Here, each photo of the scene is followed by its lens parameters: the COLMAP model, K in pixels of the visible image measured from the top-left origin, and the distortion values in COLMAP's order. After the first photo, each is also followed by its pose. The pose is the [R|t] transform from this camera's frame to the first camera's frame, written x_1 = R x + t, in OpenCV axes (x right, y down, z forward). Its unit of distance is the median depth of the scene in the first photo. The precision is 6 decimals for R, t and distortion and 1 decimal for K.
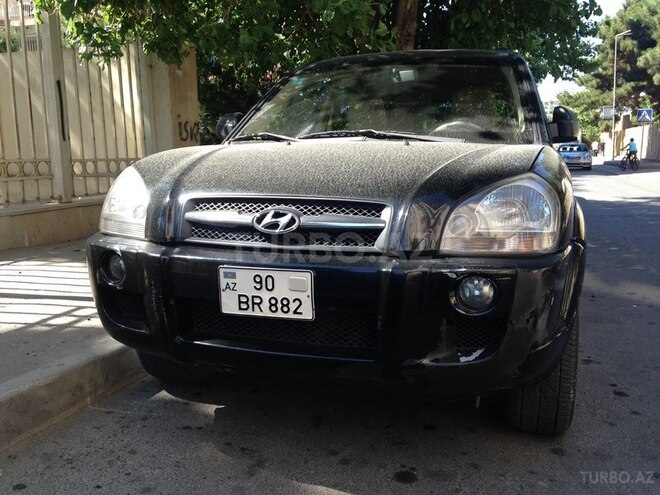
lens RADIAL K [[591.5, 0, 330.0], [0, 591.5, 247.5], [0, 0, 1]] dist [0.204390, -0.304797]
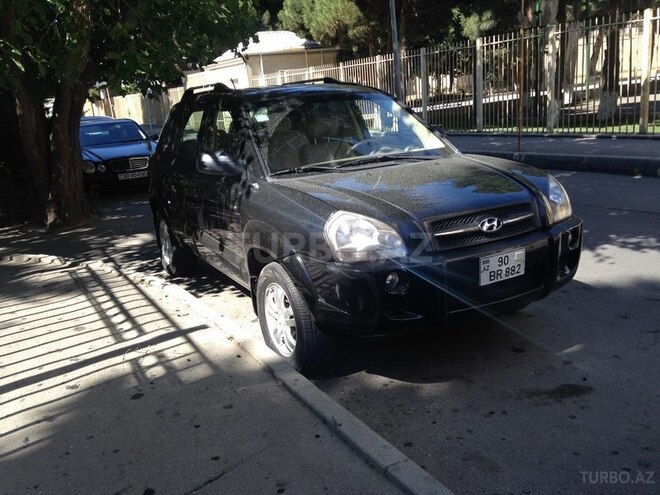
lens RADIAL K [[591.5, 0, 330.0], [0, 591.5, 247.5], [0, 0, 1]] dist [0.204390, -0.304797]
pose [[0.682804, -0.225976, 0.694776, -1.381732], [0.185314, 0.973433, 0.134488, -0.254198], [-0.706709, 0.036923, 0.706541, 0.111432]]
